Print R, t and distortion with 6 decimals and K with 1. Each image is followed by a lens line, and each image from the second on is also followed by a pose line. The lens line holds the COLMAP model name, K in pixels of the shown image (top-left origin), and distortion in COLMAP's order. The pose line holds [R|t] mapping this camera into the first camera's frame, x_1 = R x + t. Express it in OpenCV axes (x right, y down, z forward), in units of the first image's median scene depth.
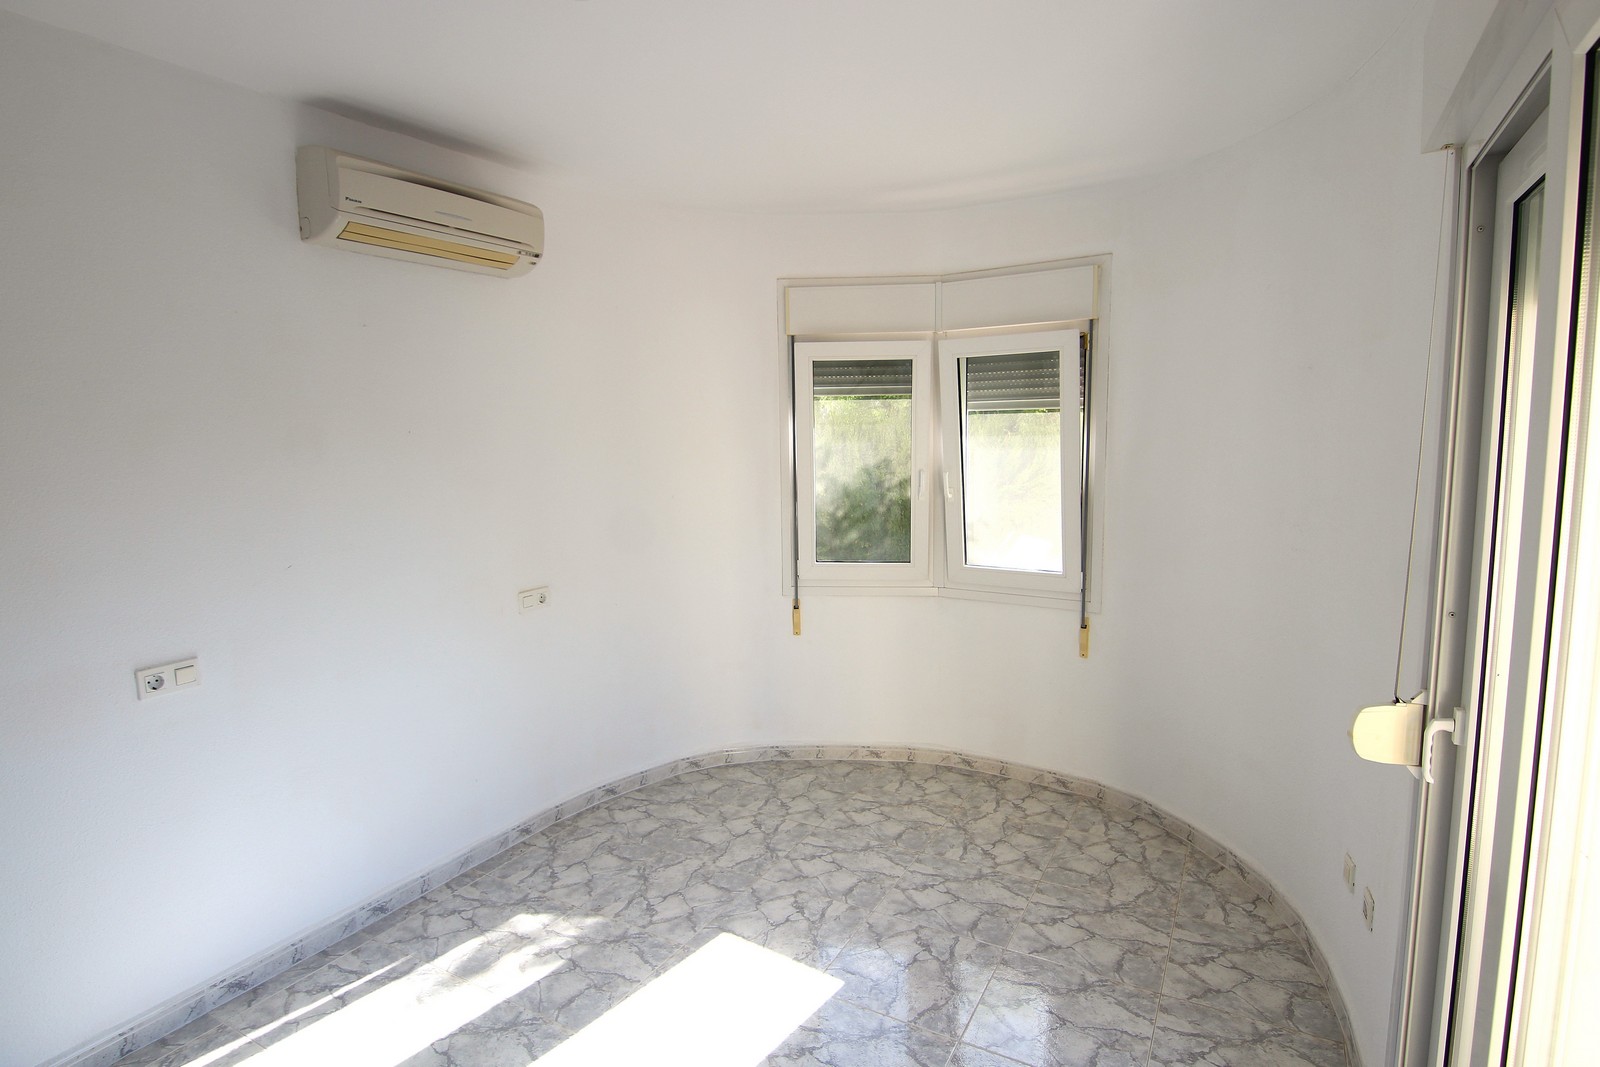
lens RADIAL K [[837.2, 0, 805.9], [0, 837.2, 531.9], [0, 0, 1]] dist [0.000519, -0.014604]
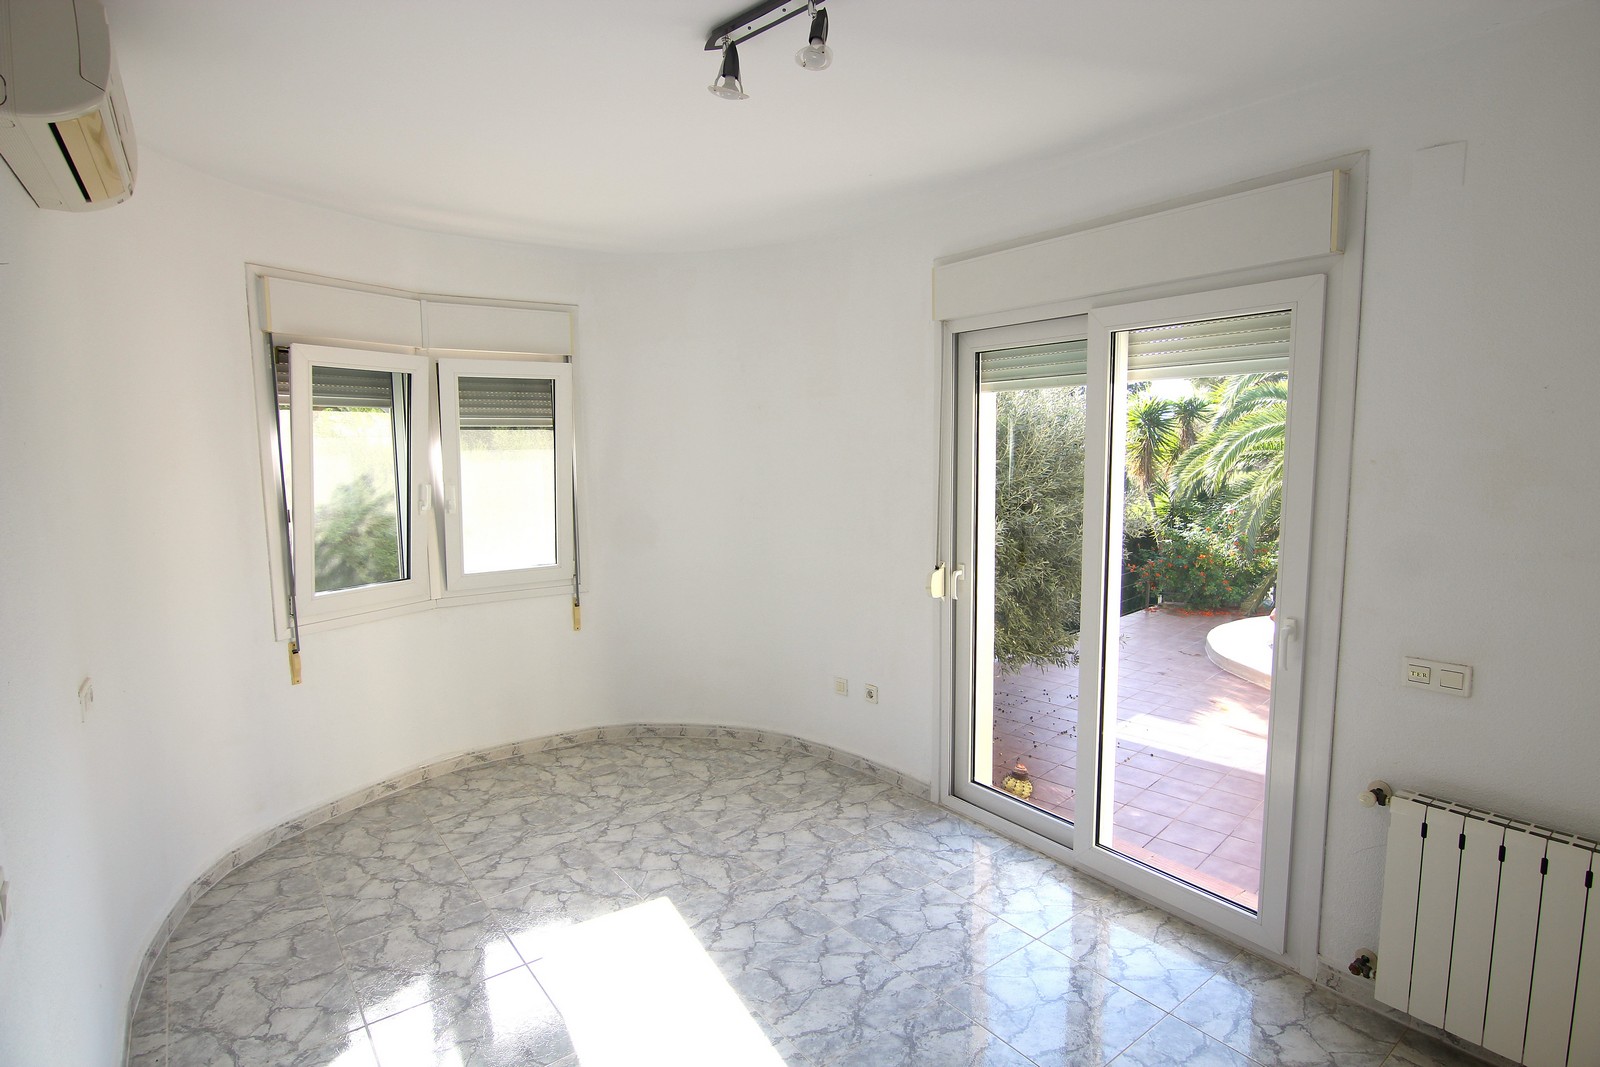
lens RADIAL K [[837.2, 0, 805.9], [0, 837.2, 531.9], [0, 0, 1]] dist [0.000519, -0.014604]
pose [[0.389839, -0.091602, 0.916316, -0.653958], [0.109240, 0.992615, 0.052754, -0.021307], [-0.914381, 0.079533, 0.396966, 0.199424]]
